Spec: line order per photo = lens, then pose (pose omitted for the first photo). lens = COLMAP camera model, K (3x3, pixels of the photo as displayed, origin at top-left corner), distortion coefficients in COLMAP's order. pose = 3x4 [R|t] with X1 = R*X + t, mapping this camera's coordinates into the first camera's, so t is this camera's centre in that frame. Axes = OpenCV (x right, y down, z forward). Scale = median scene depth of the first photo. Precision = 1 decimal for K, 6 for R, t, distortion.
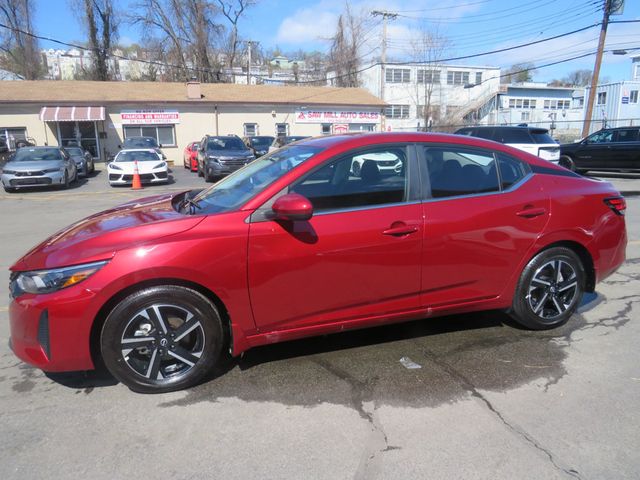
lens RADIAL K [[449.4, 0, 311.0], [0, 449.4, 253.1], [0, 0, 1]] dist [-0.058822, 0.027798]
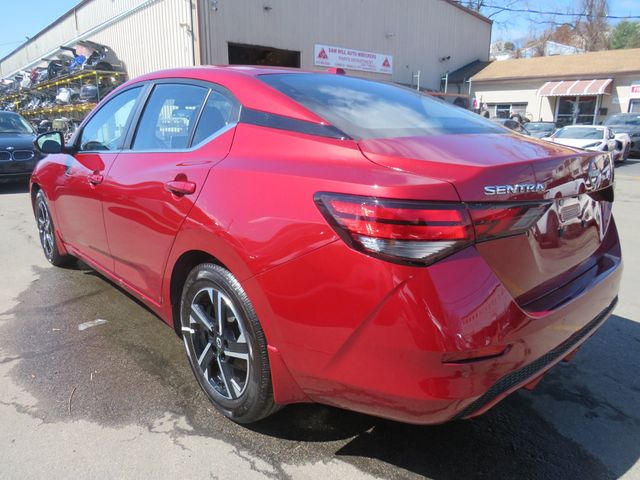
lens RADIAL K [[449.4, 0, 311.0], [0, 449.4, 253.1], [0, 0, 1]] dist [-0.058822, 0.027798]
pose [[0.433075, 0.265645, -0.861324, 0.126691], [-0.228367, 0.956743, 0.180251, -0.017349], [0.871949, 0.118636, 0.475007, 0.102807]]
